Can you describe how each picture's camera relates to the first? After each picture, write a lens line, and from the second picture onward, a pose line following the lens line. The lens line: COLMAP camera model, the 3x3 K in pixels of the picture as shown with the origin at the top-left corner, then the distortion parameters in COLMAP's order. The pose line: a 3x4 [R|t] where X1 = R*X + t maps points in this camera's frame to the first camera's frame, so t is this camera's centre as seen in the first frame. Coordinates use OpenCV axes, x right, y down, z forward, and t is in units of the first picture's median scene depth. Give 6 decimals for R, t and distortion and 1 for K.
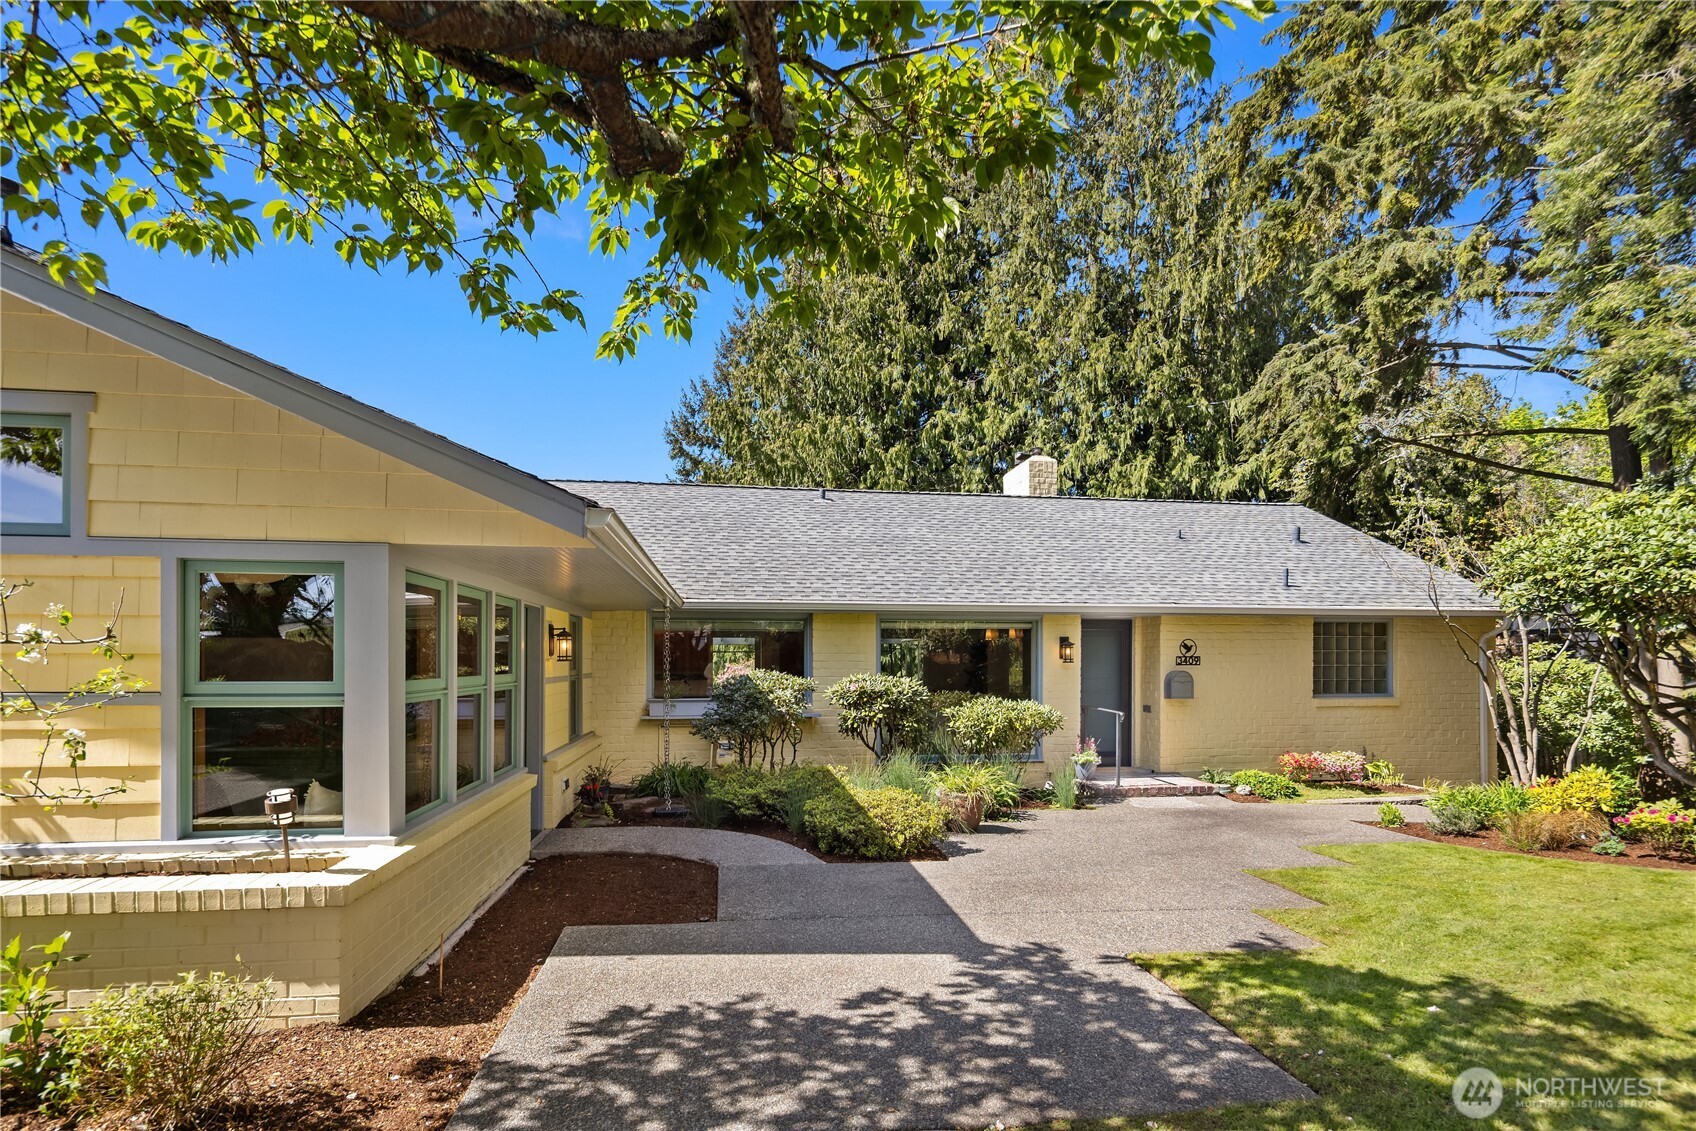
lens RADIAL K [[799.4, 0, 851.4], [0, 799.4, 625.1], [0, 0, 1]] dist [-0.001067, -0.000723]
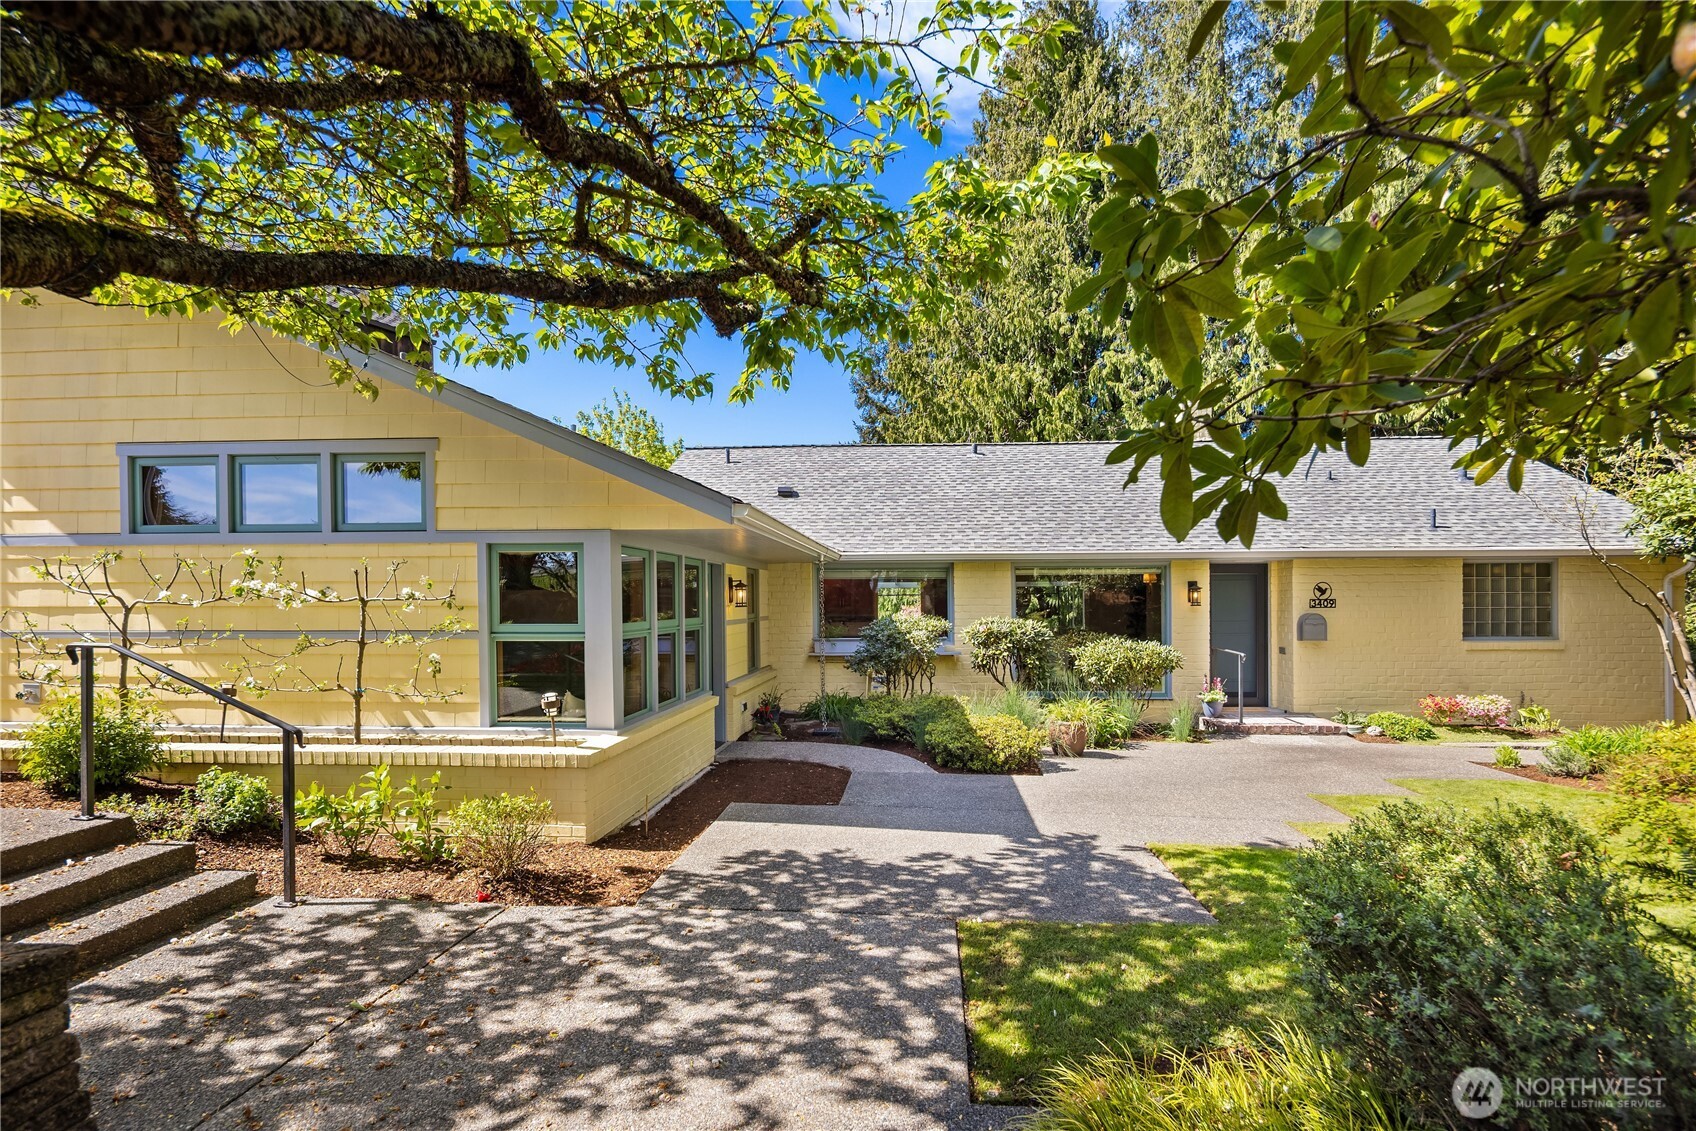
lens RADIAL K [[820.6, 0, 852.1], [0, 820.6, 569.9], [0, 0, 1]] dist [0.002300, -0.002306]
pose [[0.970472, -0.014940, -0.240749, 0.108720], [0.016329, 0.999860, 0.003774, -0.013820], [0.240659, -0.007594, 0.970580, -0.181195]]
